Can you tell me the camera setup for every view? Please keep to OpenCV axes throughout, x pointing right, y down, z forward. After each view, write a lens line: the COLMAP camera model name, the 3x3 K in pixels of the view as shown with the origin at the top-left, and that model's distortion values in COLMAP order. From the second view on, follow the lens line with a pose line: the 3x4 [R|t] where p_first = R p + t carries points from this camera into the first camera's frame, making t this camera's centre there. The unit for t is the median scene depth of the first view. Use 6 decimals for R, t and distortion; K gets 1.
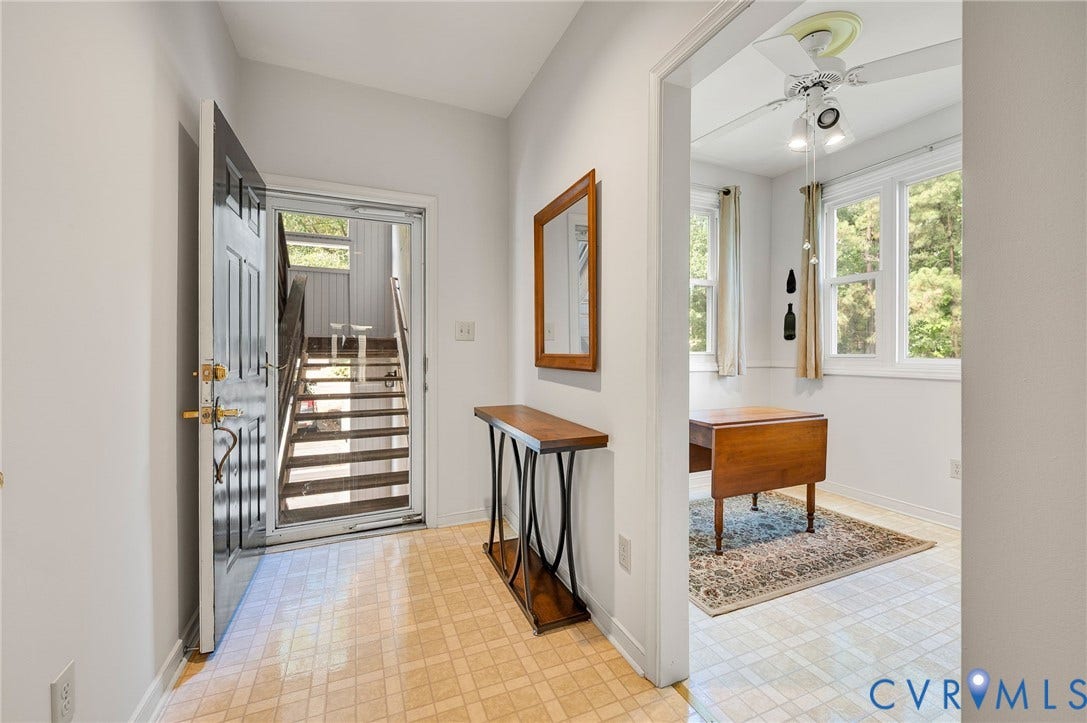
lens RADIAL K [[455.8, 0, 559.5], [0, 455.8, 362.8], [0, 0, 1]] dist [-0.001635, -0.000642]
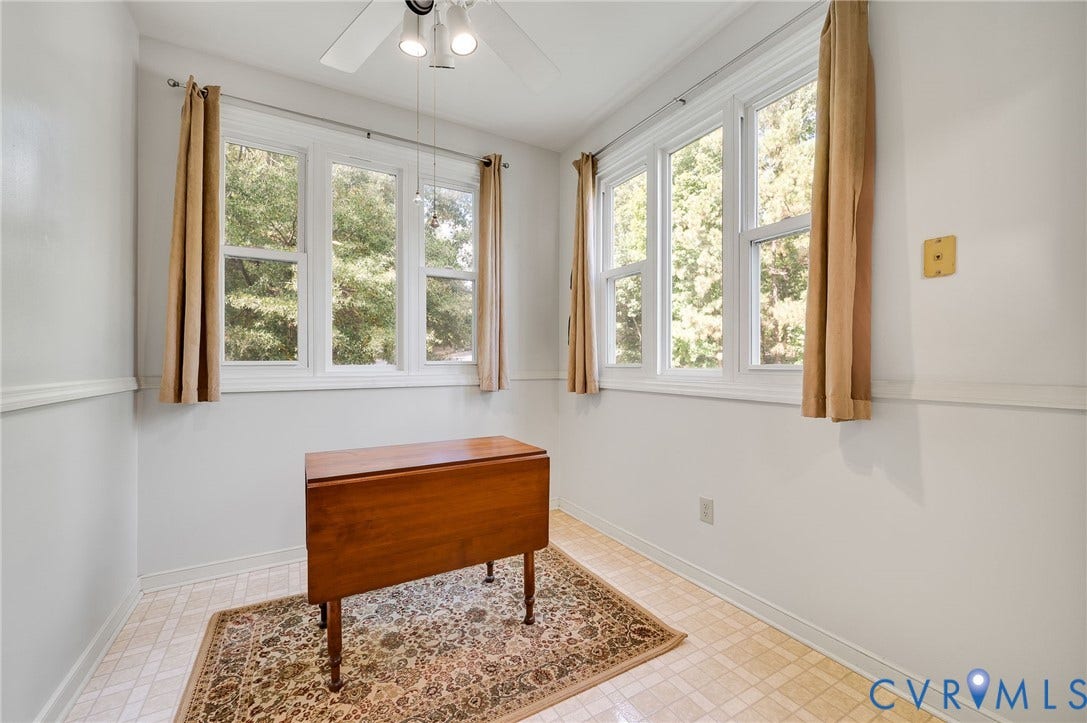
lens RADIAL K [[455.7, 0, 548.6], [0, 455.7, 339.7], [0, 0, 1]] dist [-0.001592, -0.000323]
pose [[0.993793, 0.004524, 0.111155, 0.508573], [0.003016, 0.997709, -0.067577, -0.012932], [-0.111206, 0.067493, 0.991503, 0.282577]]
